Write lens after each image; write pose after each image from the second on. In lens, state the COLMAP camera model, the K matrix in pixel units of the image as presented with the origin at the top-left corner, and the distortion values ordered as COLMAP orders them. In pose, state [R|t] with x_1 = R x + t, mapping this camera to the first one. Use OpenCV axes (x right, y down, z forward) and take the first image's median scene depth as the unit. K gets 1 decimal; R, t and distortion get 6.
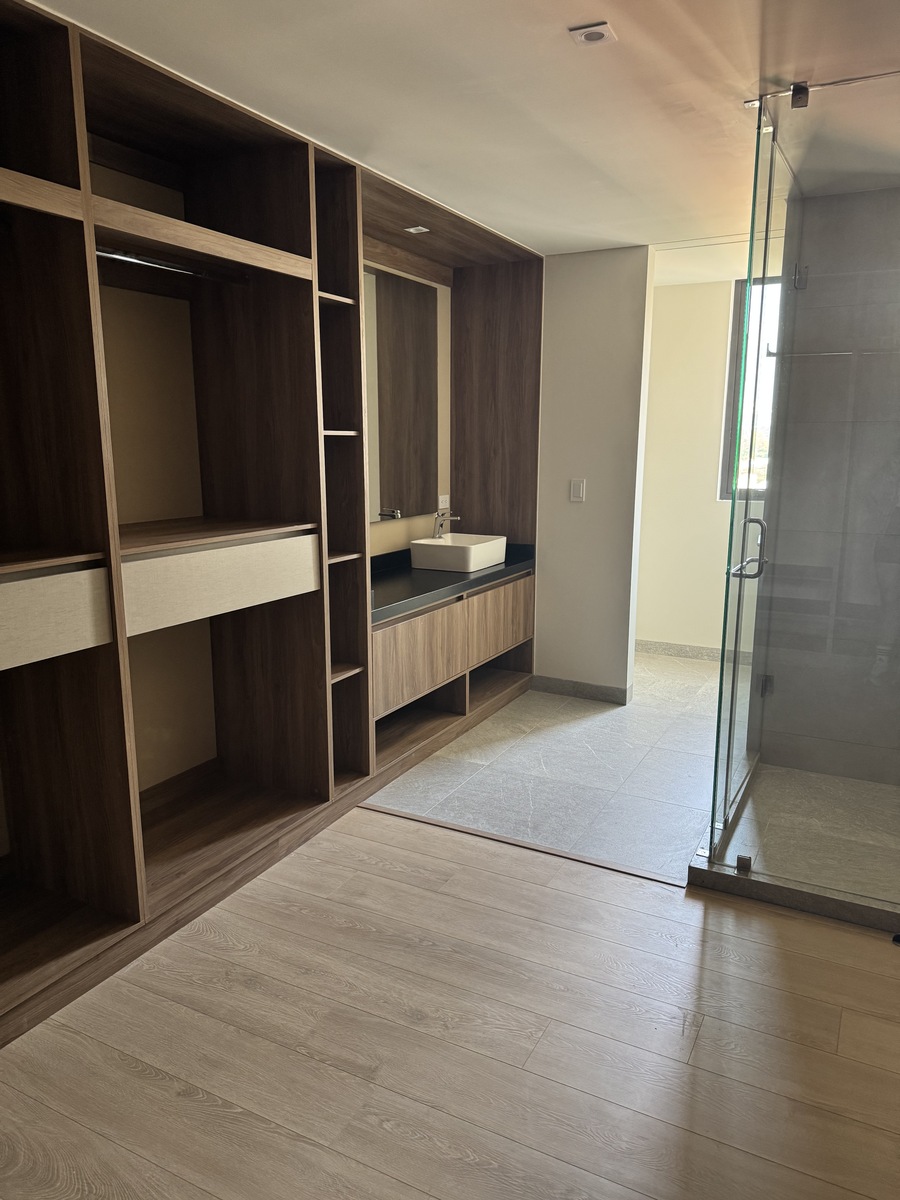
lens RADIAL K [[842.5, 0, 456.9], [0, 842.5, 600.7], [0, 0, 1]] dist [0.020633, -0.006857]
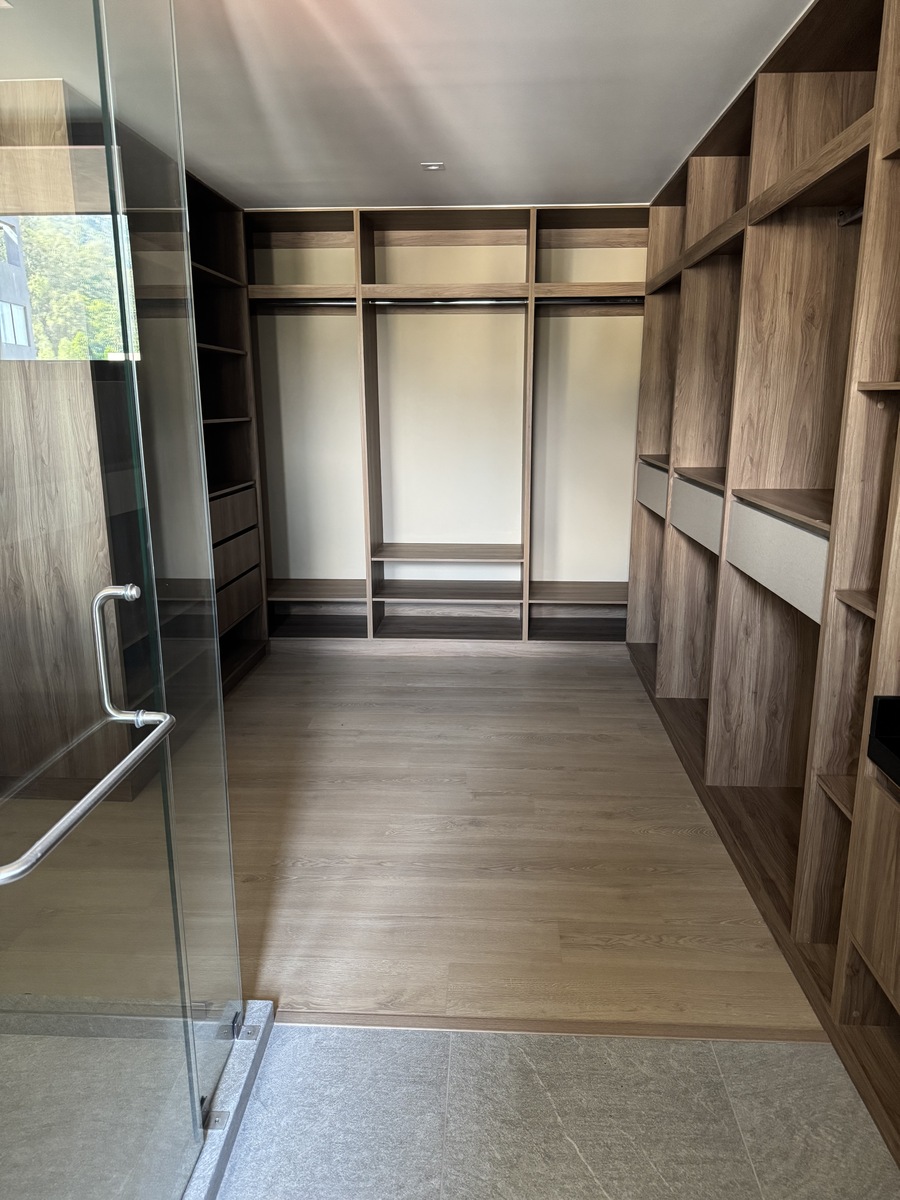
lens RADIAL K [[842.5, 0, 456.9], [0, 842.5, 600.7], [0, 0, 1]] dist [0.020633, -0.006857]
pose [[-0.904769, 0.104426, -0.412903, 0.462585], [-0.074880, 0.915373, 0.395583, -0.347364], [0.419269, 0.388829, -0.820381, 1.787697]]
